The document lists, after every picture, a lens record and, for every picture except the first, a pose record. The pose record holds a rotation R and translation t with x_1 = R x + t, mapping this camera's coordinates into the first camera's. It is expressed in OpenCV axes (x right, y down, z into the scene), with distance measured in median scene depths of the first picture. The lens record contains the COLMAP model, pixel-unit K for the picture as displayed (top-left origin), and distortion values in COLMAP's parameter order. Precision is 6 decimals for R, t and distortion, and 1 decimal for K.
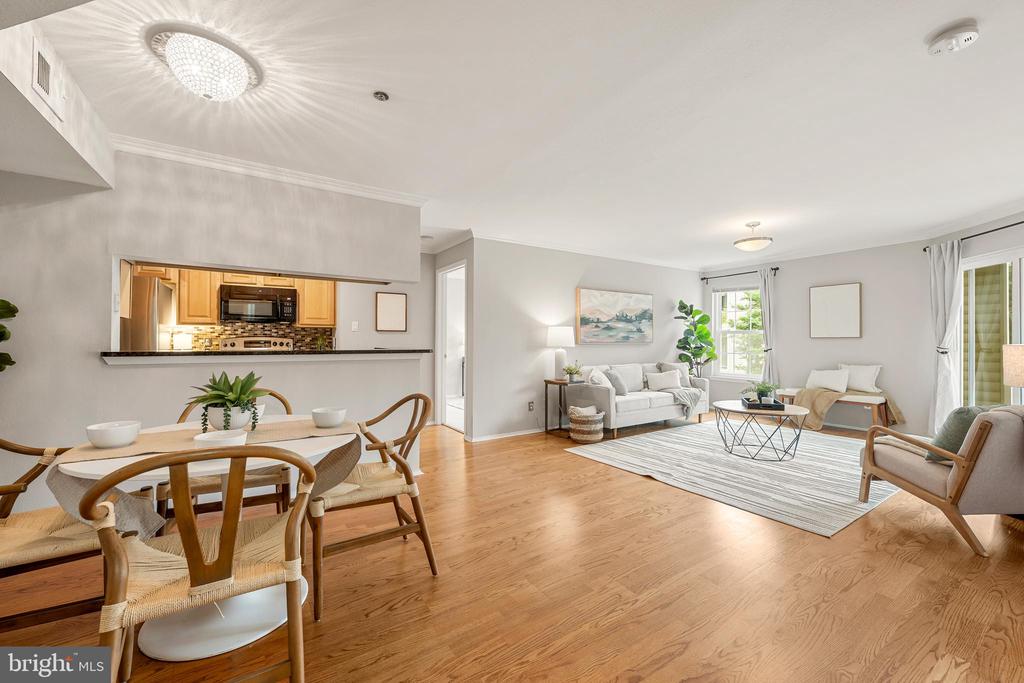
lens RADIAL K [[409.1, 0, 511.4], [0, 409.1, 335.2], [0, 0, 1]] dist [0.002487, -0.000108]
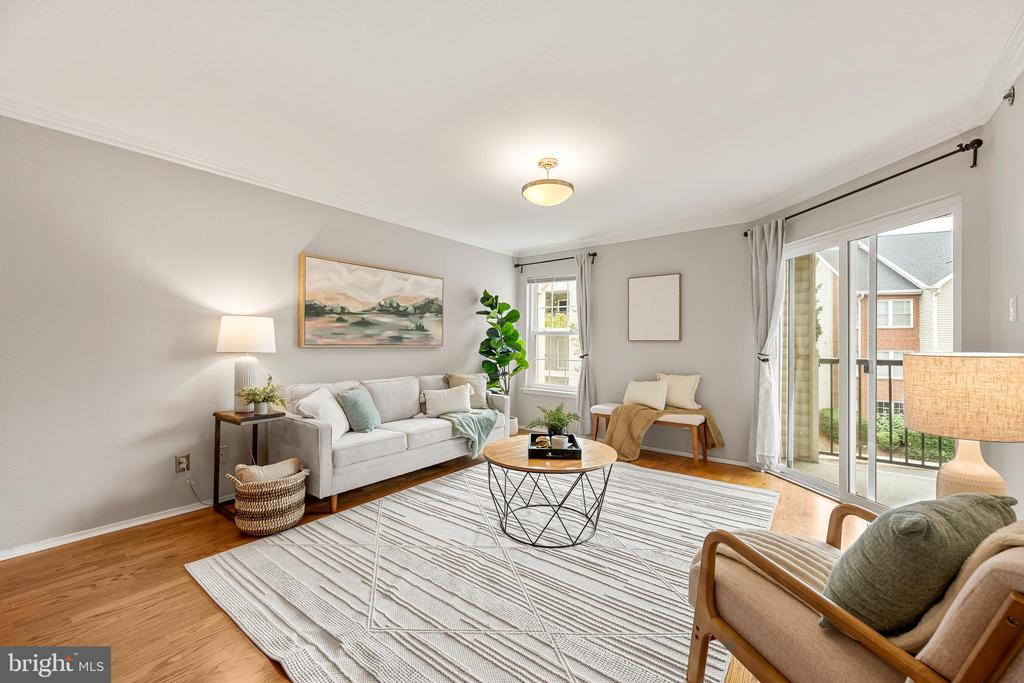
lens RADIAL K [[409.1, 0, 512.2], [0, 409.1, 335.3], [0, 0, 1]] dist [0.002487, -0.000108]
pose [[0.946060, 0.012875, 0.323736, 0.272307], [-0.011122, 0.999912, -0.007263, 0.004241], [-0.323801, 0.003271, 0.946120, 0.337016]]
